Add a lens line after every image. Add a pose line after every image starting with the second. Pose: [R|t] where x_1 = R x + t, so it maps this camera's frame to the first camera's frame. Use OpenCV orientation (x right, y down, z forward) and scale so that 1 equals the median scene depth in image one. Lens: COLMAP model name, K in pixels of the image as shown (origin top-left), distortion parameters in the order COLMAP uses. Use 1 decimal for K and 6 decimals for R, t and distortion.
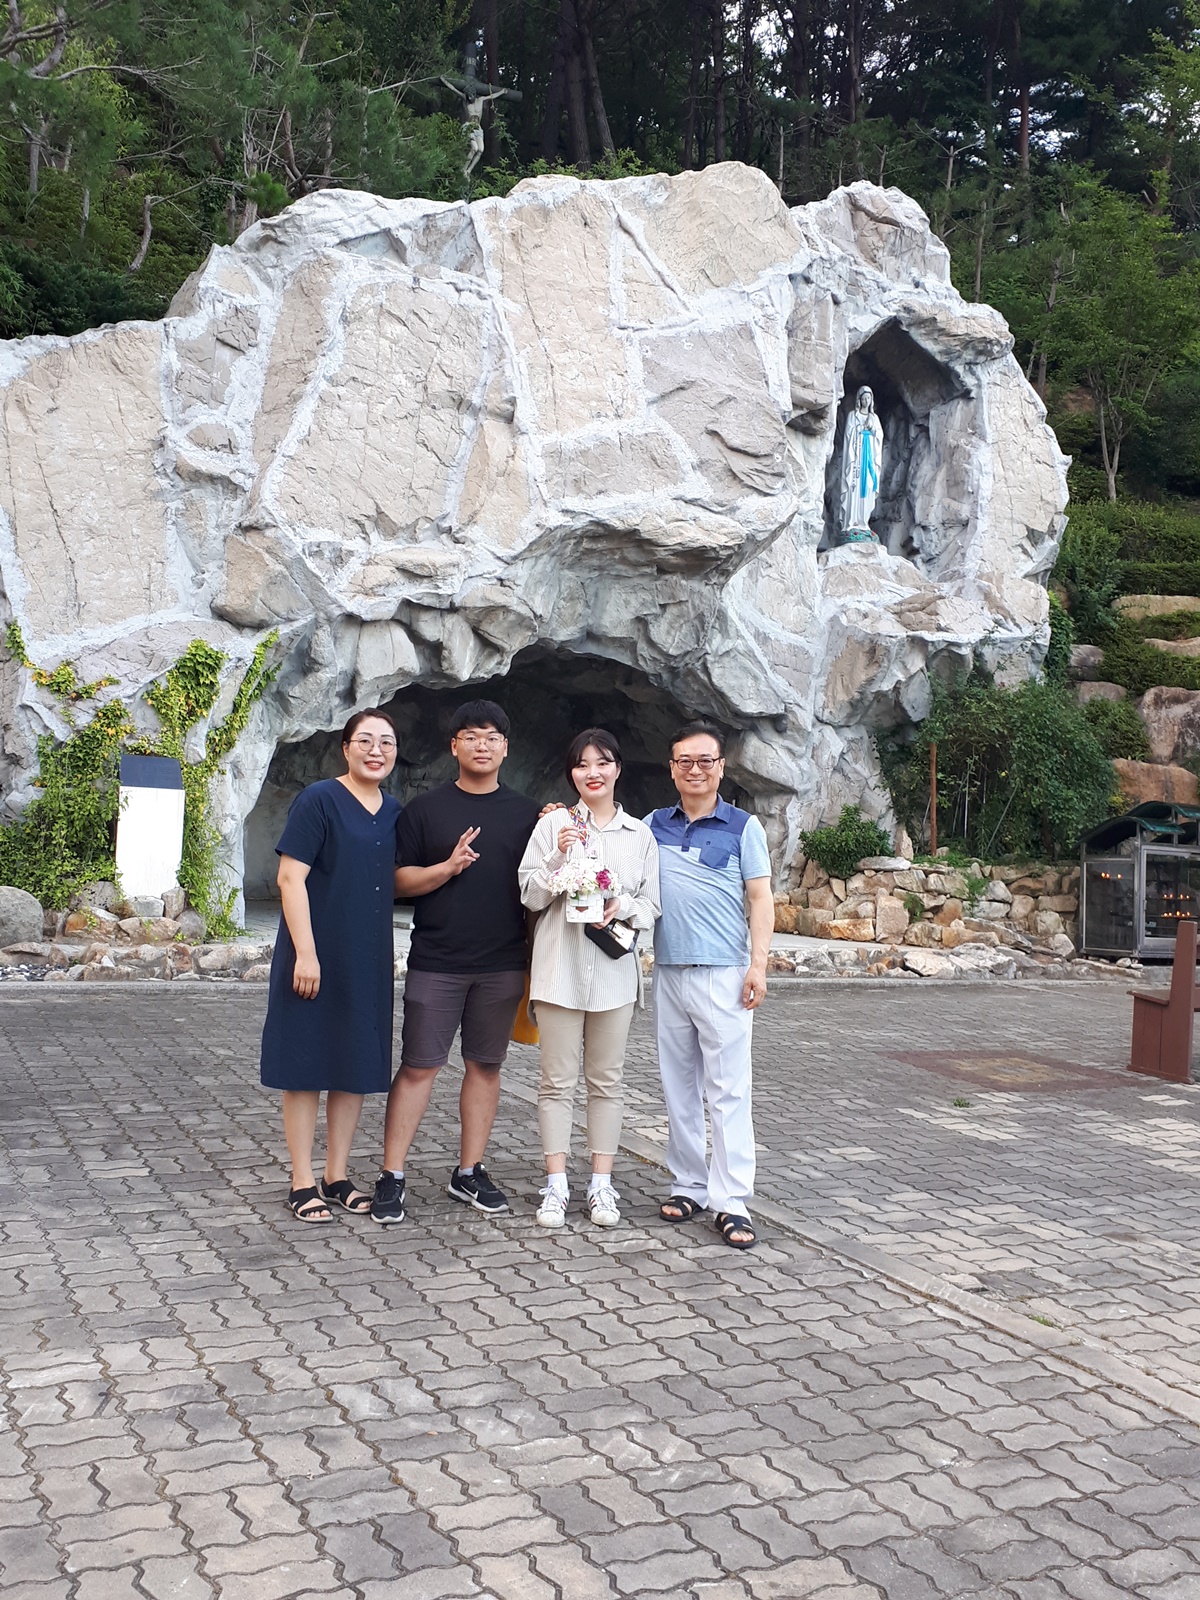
lens RADIAL K [[1520.1, 0, 596.1], [0, 1520.1, 811.6], [0, 0, 1]] dist [0.239345, -0.711697]
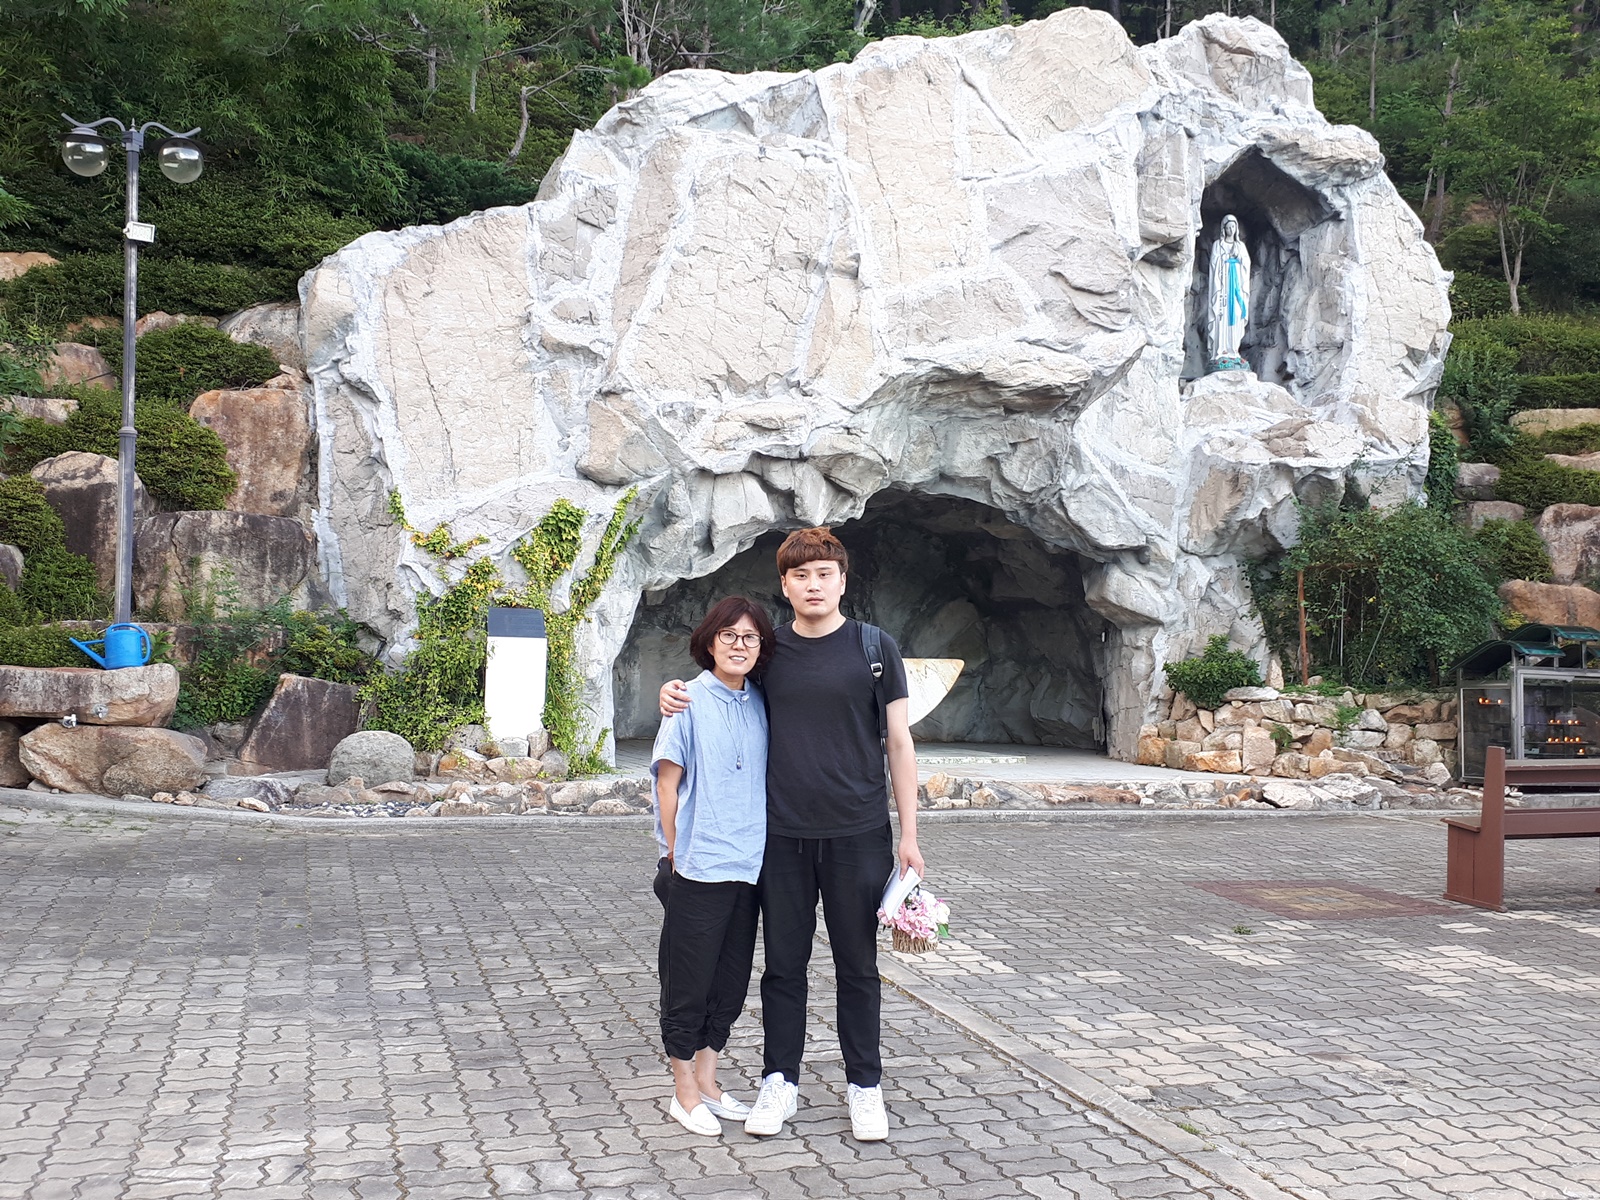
lens RADIAL K [[1520.1, 0, 815.6], [0, 1520.1, 610.5], [0, 0, 1]] dist [0.239345, -0.711697]
pose [[0.988508, -0.028347, -0.148487, 0.063171], [0.024692, 0.999346, -0.026399, -0.000528], [0.149138, 0.022429, 0.988562, -0.026570]]
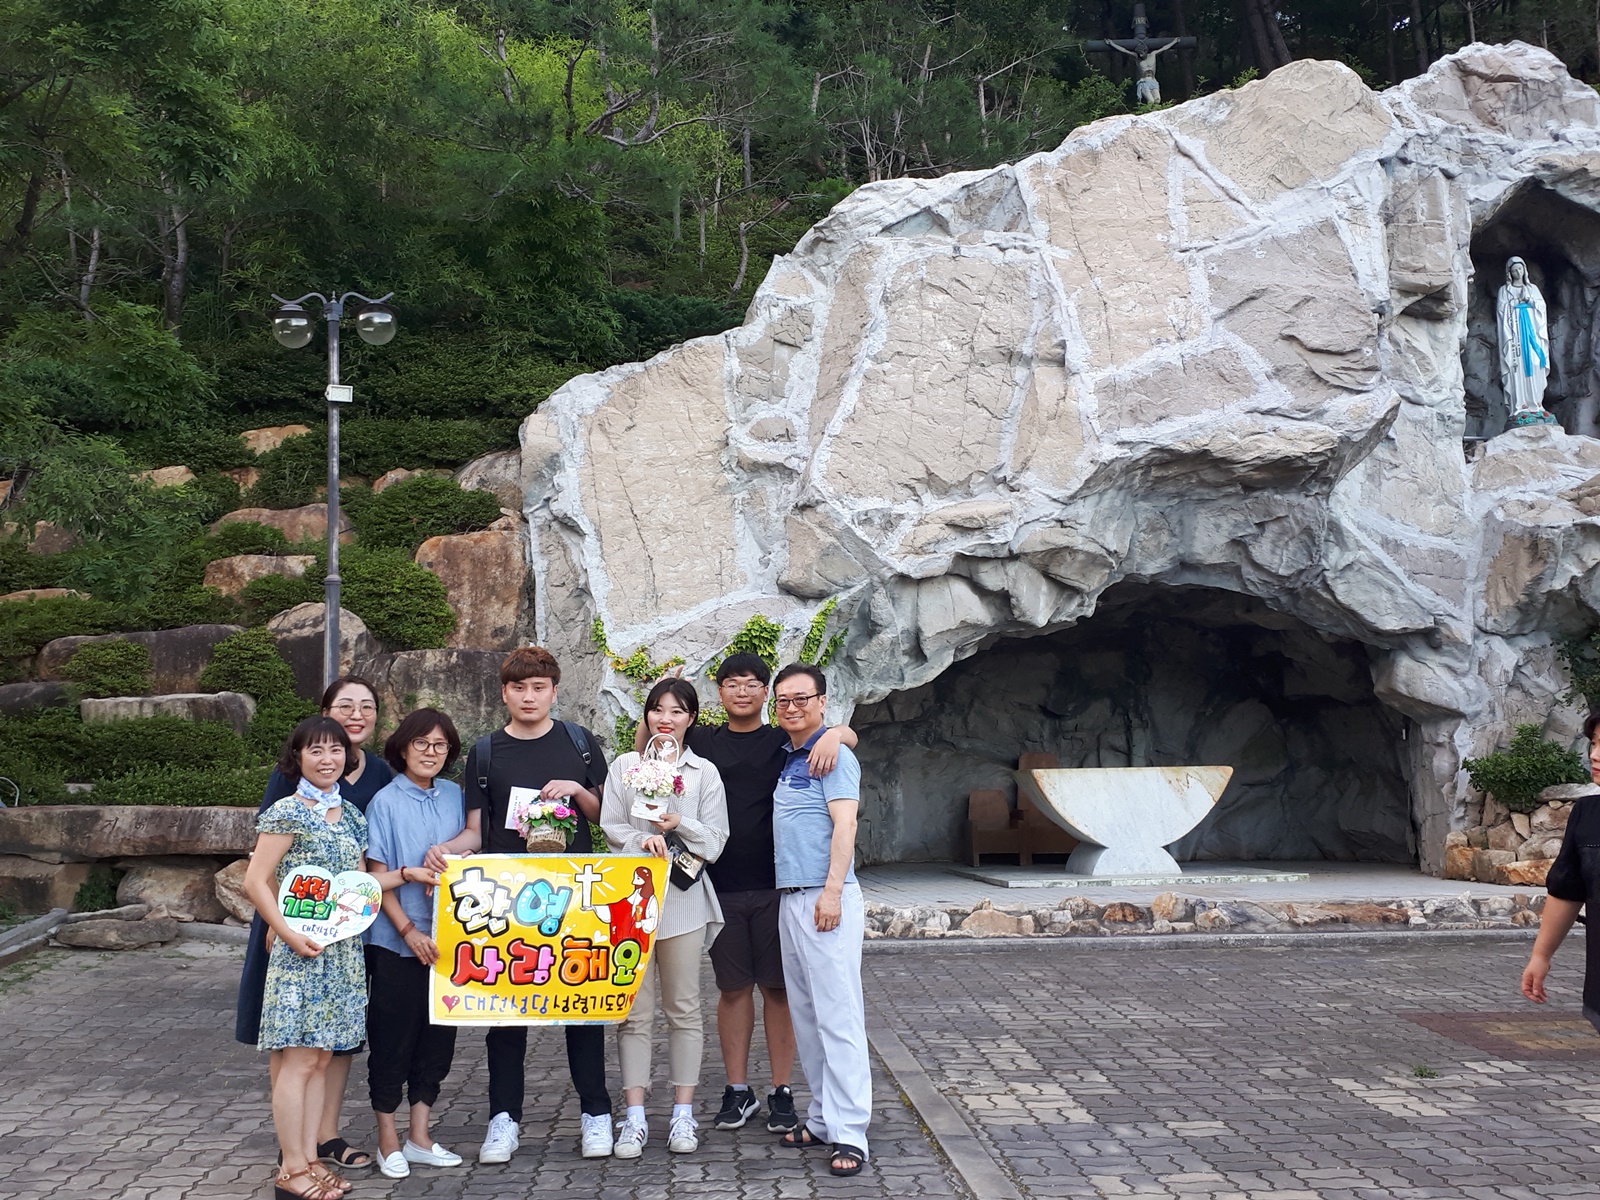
lens RADIAL K [[1520.6, 0, 794.9], [0, 1520.6, 594.0], [0, 0, 1]] dist [0.221258, -0.646844]
pose [[0.913022, -0.109871, -0.392835, 0.153298], [0.063351, 0.989550, -0.129524, 0.010137], [0.402961, 0.093372, 0.910442, 0.040981]]
